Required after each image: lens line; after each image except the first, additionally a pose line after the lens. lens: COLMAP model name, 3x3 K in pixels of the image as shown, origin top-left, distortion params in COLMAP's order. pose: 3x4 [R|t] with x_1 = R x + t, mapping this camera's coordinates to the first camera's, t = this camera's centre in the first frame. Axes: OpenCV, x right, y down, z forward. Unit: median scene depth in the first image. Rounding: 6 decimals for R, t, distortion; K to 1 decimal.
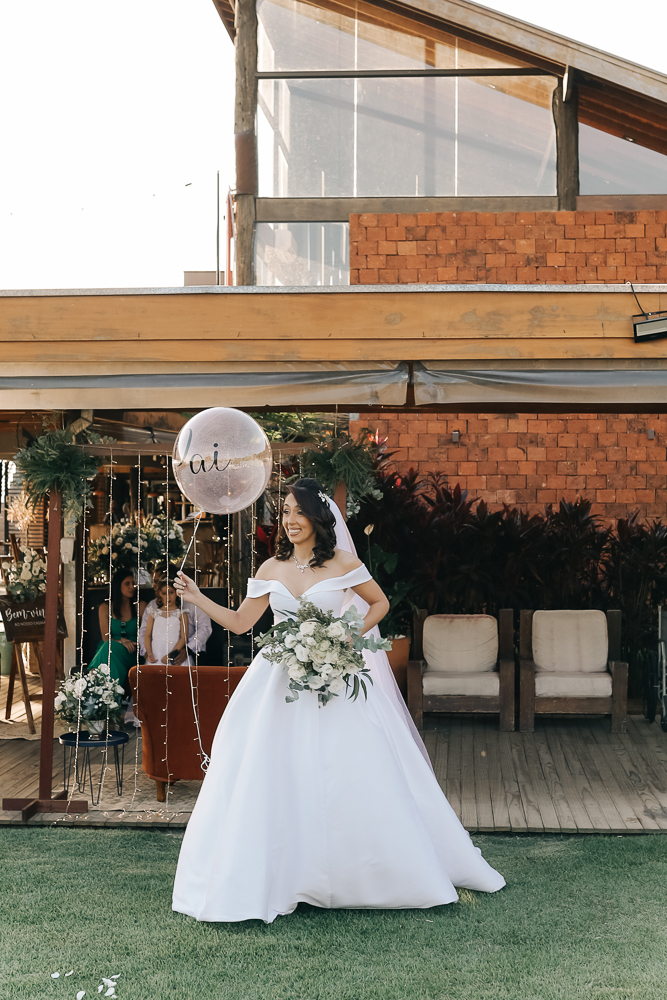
lens RADIAL K [[1588.9, 0, 329.2], [0, 1588.9, 468.9], [0, 0, 1]] dist [-0.040963, 0.081212]
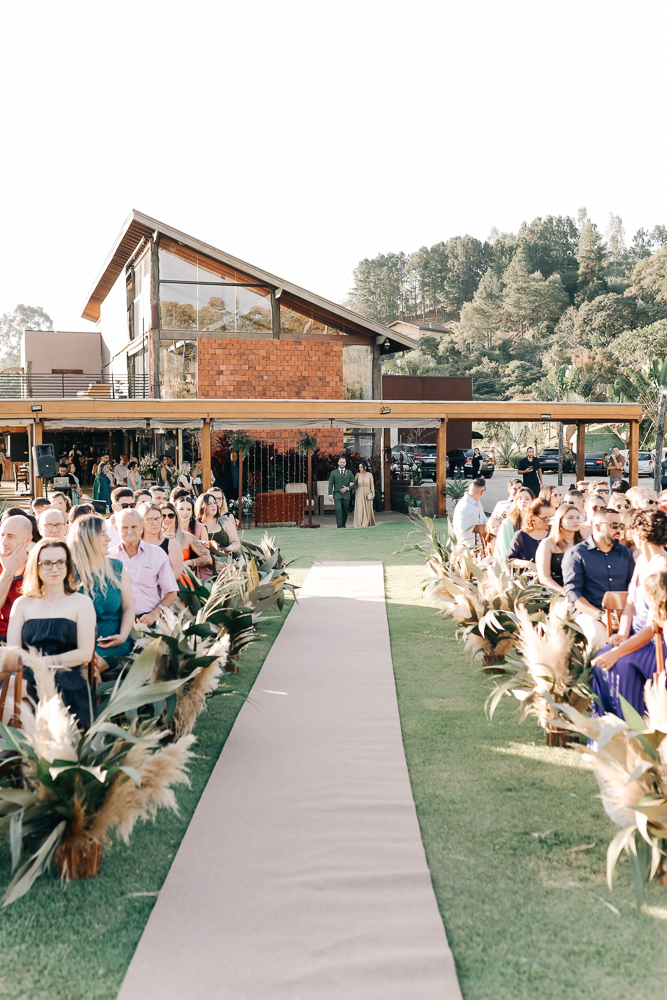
lens RADIAL K [[1010.7, 0, 331.3], [0, 1010.7, 484.7], [0, 0, 1]] dist [-0.035616, 0.000567]
pose [[0.926454, -0.024613, 0.375603, -0.417650], [-0.001008, 0.997694, 0.067864, -0.032174], [-0.376408, -0.063252, 0.924292, -0.644732]]
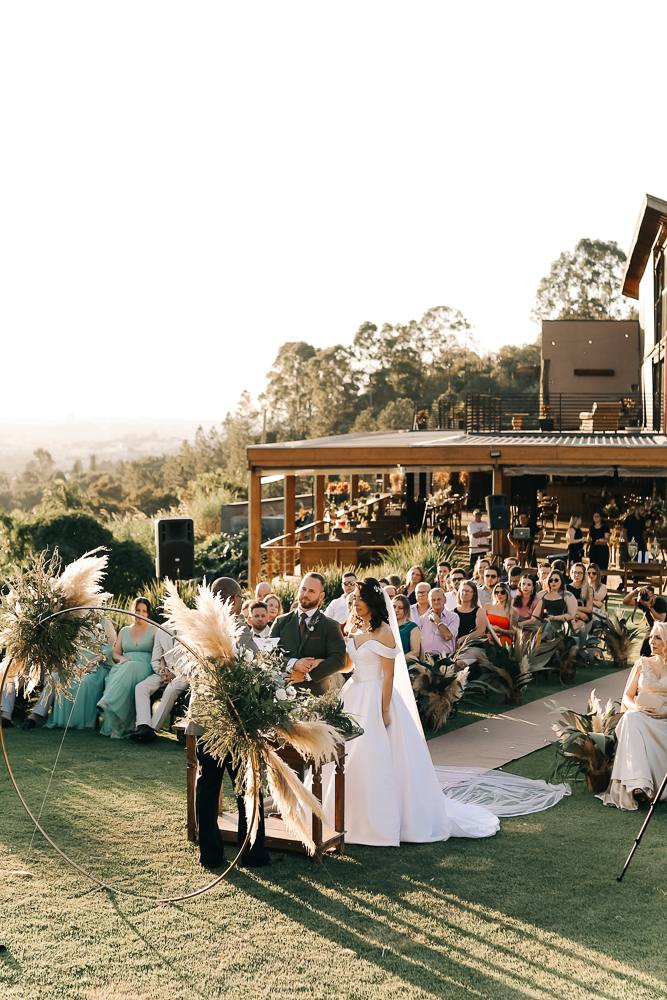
lens RADIAL K [[1588.9, 0, 329.2], [0, 1588.9, 468.9], [0, 0, 1]] dist [-0.040963, 0.081212]
pose [[0.996917, 0.005620, -0.078261, -0.345034], [-0.001858, 0.998843, 0.048062, -0.100894], [0.078440, -0.047768, 0.995774, -1.116212]]
